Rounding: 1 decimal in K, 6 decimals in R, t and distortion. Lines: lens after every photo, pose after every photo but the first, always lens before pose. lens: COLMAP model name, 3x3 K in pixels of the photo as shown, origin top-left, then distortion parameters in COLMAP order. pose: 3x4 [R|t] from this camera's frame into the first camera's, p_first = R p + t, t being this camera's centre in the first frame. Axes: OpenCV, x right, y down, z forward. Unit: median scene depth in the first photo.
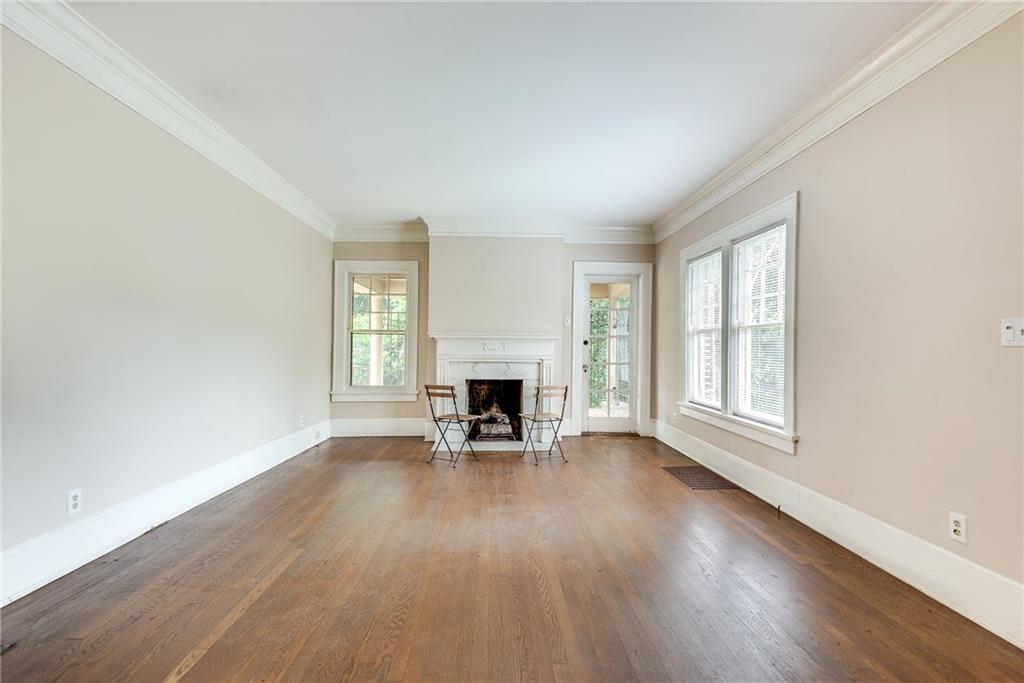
lens RADIAL K [[479.1, 0, 502.3], [0, 479.1, 345.5], [0, 0, 1]] dist [0.041277, -0.003158]
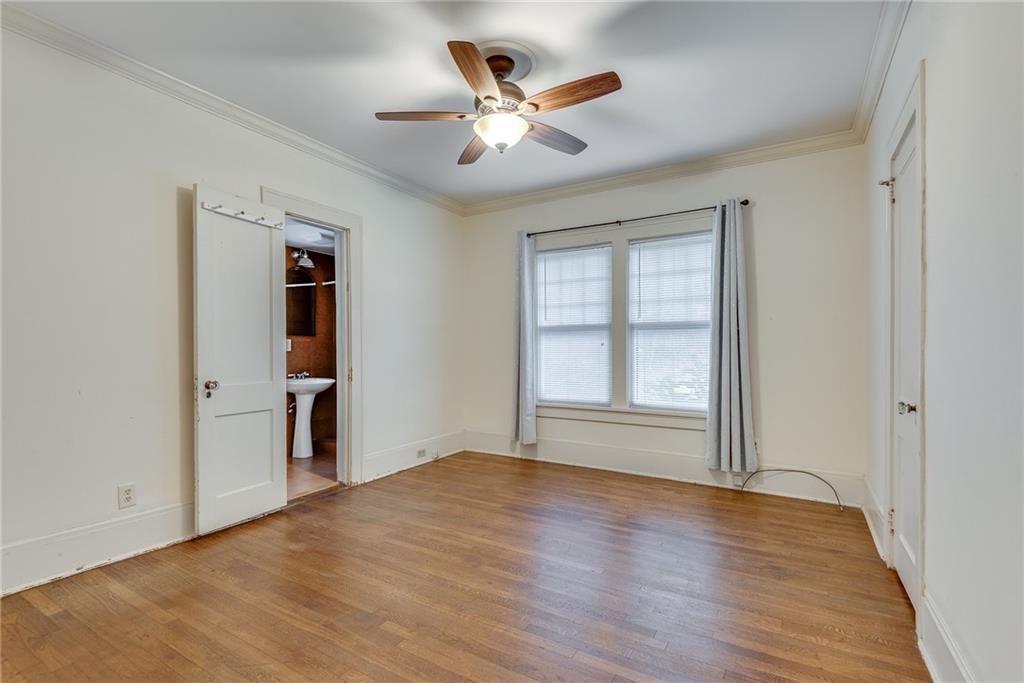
lens RADIAL K [[479.1, 0, 515.1], [0, 479.1, 338.1], [0, 0, 1]] dist [0.041277, -0.003158]
pose [[0.516216, 0.023684, 0.856131, -0.395567], [-0.005373, 0.999687, -0.024416, 0.015032], [-0.856442, 0.008003, 0.516182, 0.486040]]
